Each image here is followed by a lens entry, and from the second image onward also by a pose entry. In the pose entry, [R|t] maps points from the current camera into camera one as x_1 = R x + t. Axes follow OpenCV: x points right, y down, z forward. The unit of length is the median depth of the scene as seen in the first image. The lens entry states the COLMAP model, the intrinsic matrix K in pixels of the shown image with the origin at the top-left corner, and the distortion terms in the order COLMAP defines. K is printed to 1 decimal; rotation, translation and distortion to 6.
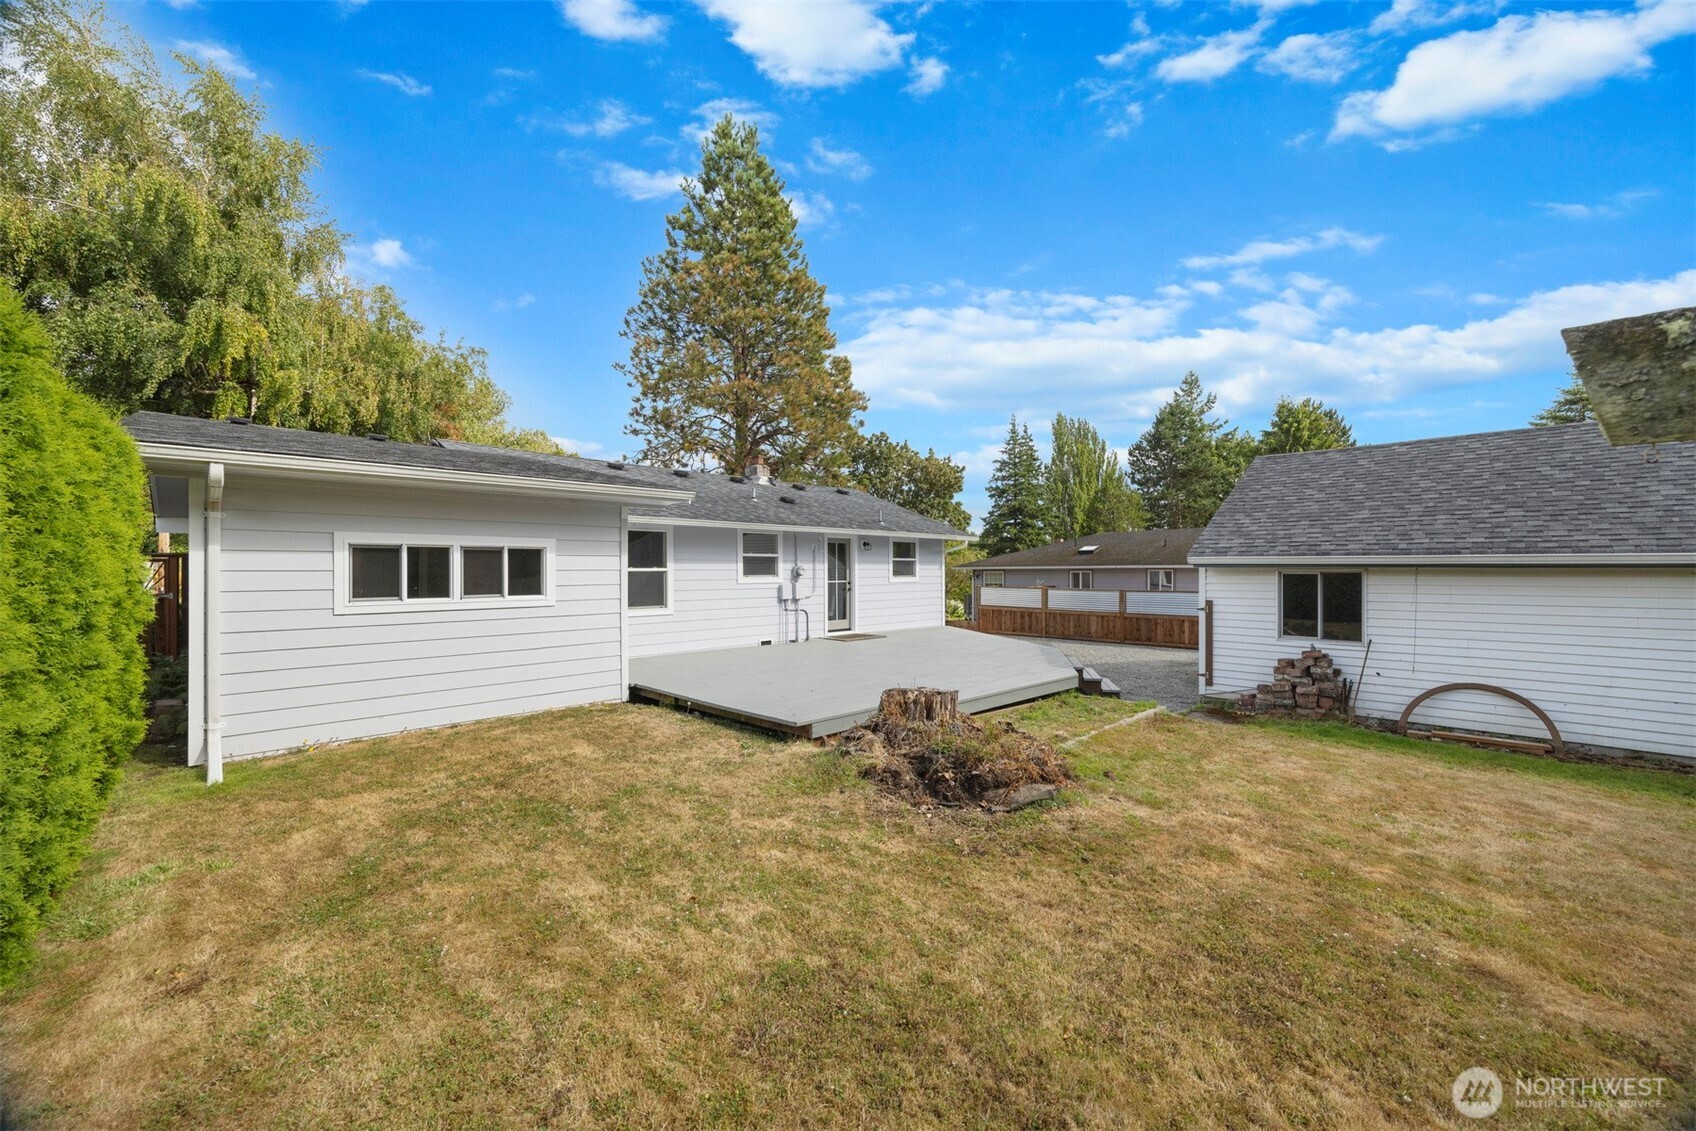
lens RADIAL K [[651.4, 0, 854.8], [0, 651.4, 568.9], [0, 0, 1]] dist [-0.001614, 0.000066]
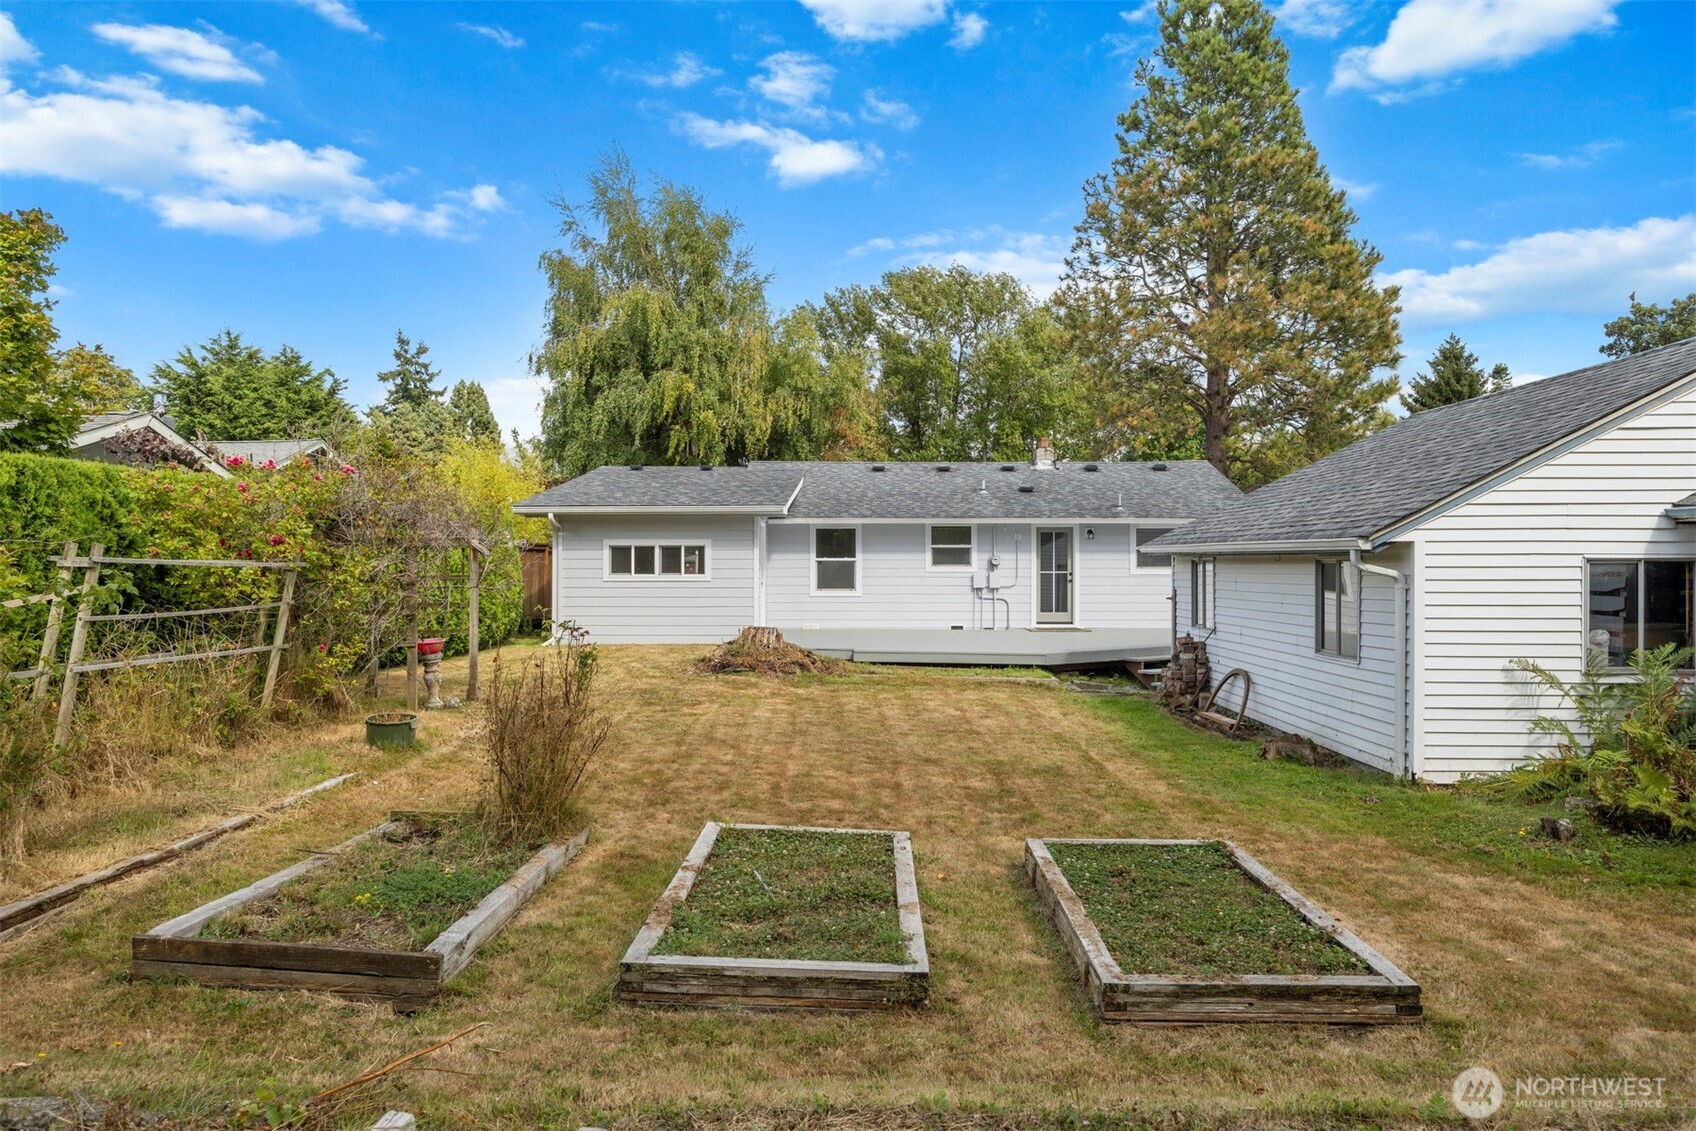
lens RADIAL K [[1077.0, 0, 848.0], [0, 1077.0, 565.5], [0, 0, 1]] dist [-0.002282, -0.001081]
pose [[0.689938, 0.003072, -0.723862, 0.682627], [-0.001569, 0.999995, 0.002748, 0.004059], [0.723866, -0.000760, 0.689940, -0.237402]]
